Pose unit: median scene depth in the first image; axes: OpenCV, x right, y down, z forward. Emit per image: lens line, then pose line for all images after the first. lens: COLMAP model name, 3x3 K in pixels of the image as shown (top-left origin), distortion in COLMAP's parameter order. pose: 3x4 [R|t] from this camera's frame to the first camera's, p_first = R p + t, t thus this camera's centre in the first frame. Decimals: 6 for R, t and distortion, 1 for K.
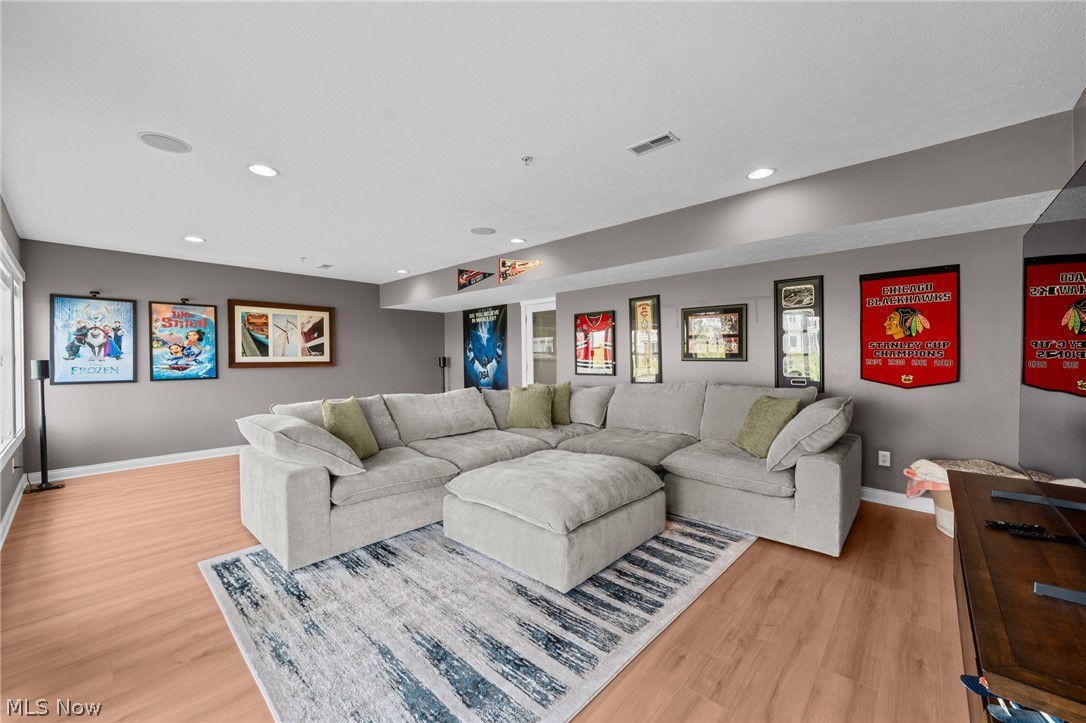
lens RADIAL K [[422.5, 0, 541.2], [0, 422.5, 361.9], [0, 0, 1]] dist [-0.003978, 0.000121]
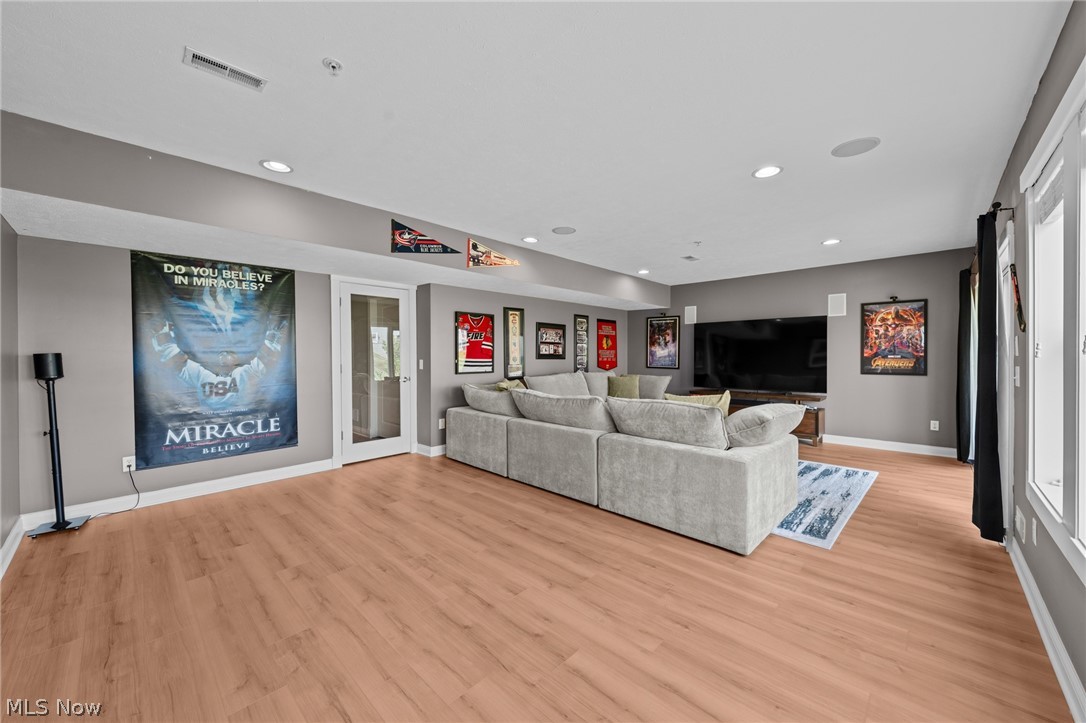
lens RADIAL K [[422.5, 0, 538.2], [0, 422.5, 361.5], [0, 0, 1]] dist [-0.003978, 0.000121]
pose [[0.024298, -0.003457, 0.999699, -0.945887], [0.011757, 0.999926, 0.003172, 0.000634], [-0.999636, 0.011676, 0.024337, 0.851975]]
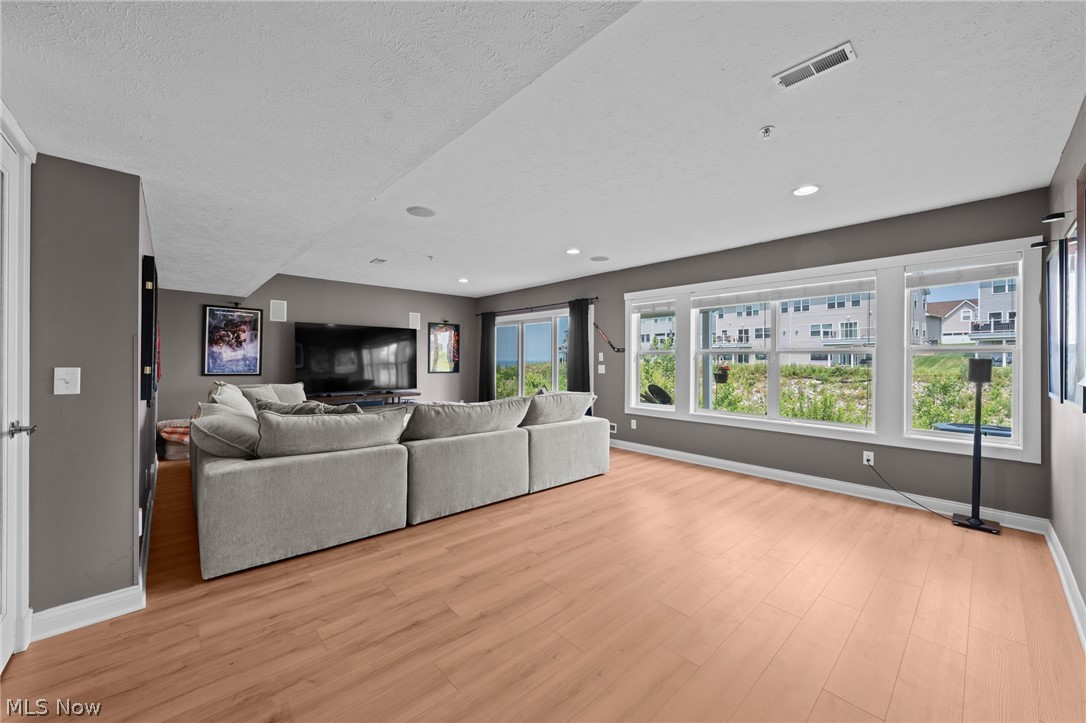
lens RADIAL K [[422.5, 0, 558.5], [0, 422.5, 359.9], [0, 0, 1]] dist [-0.003978, 0.000121]
pose [[-0.999411, 0.007358, 0.033526, -0.354509], [0.007634, 0.999938, 0.008131, -0.009580], [-0.033464, 0.008382, -0.999405, 1.525615]]
